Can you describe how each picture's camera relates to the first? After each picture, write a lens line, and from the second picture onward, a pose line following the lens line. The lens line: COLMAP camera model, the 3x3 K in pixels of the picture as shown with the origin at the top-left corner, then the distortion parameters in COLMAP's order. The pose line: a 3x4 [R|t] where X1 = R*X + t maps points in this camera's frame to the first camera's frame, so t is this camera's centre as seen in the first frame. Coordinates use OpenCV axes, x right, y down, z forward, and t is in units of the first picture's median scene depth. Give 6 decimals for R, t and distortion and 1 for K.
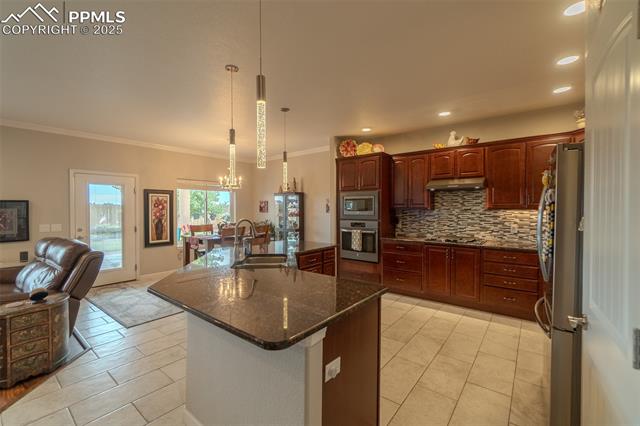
lens RADIAL K [[278.1, 0, 315.6], [0, 278.1, 210.4], [0, 0, 1]] dist [-0.002647, -0.000112]
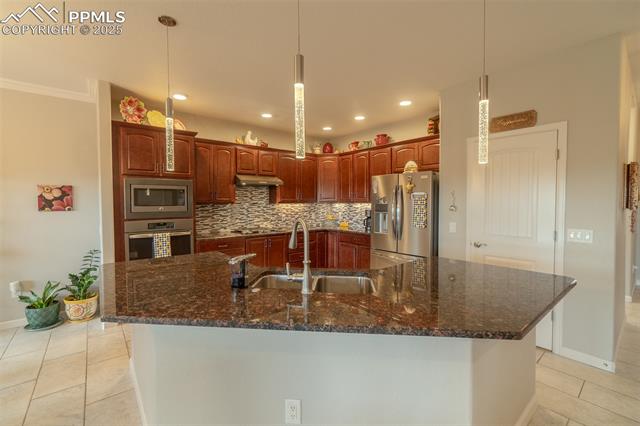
lens RADIAL K [[278.1, 0, 315.6], [0, 278.1, 210.4], [0, 0, 1]] dist [-0.002647, -0.000112]
pose [[0.213781, -0.027758, 0.976487, -0.463726], [0.012118, 0.999595, 0.025761, -0.000802], [-0.976806, 0.006326, 0.214031, 0.473176]]
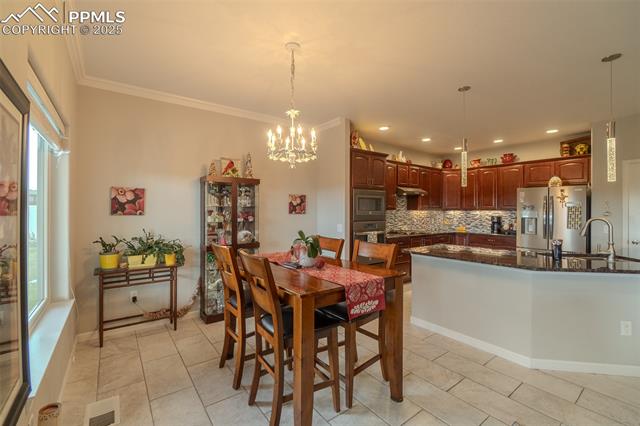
lens RADIAL K [[278.1, 0, 315.6], [0, 278.1, 210.4], [0, 0, 1]] dist [-0.002647, -0.000112]
pose [[0.254160, 0.003150, 0.967157, -0.809604], [0.003109, 0.999987, -0.004074, 0.003117], [-0.967157, 0.004043, 0.254147, 0.960702]]
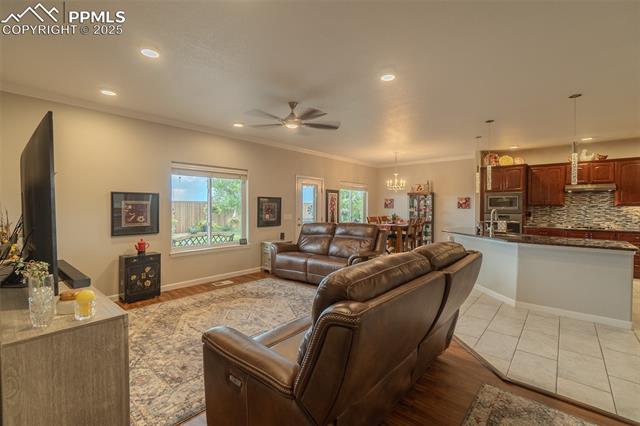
lens RADIAL K [[286.1, 0, 317.4], [0, 286.1, 209.0], [0, 0, 1]] dist [0.000543, 0.000326]
pose [[0.999424, 0.007395, -0.033132, -0.716015], [-0.007438, 0.999972, -0.001163, 0.021667], [0.033123, 0.001409, 0.999450, -0.428376]]
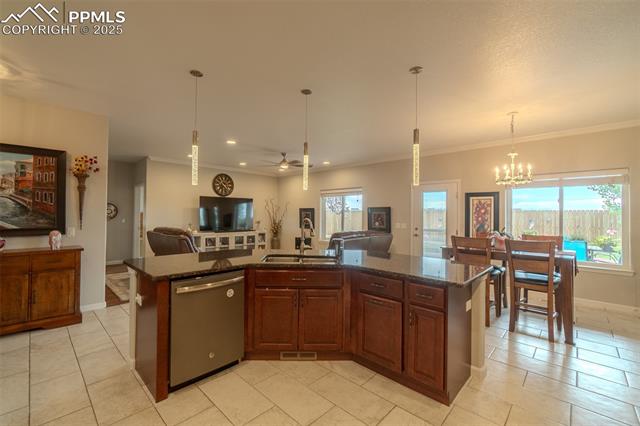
lens RADIAL K [[278.1, 0, 315.6], [0, 278.1, 210.4], [0, 0, 1]] dist [-0.002647, -0.000112]
pose [[-0.093145, -0.009991, -0.995602, 0.486427], [-0.015816, 0.999838, -0.008554, 0.002598], [0.995527, 0.014950, -0.093288, 0.657086]]
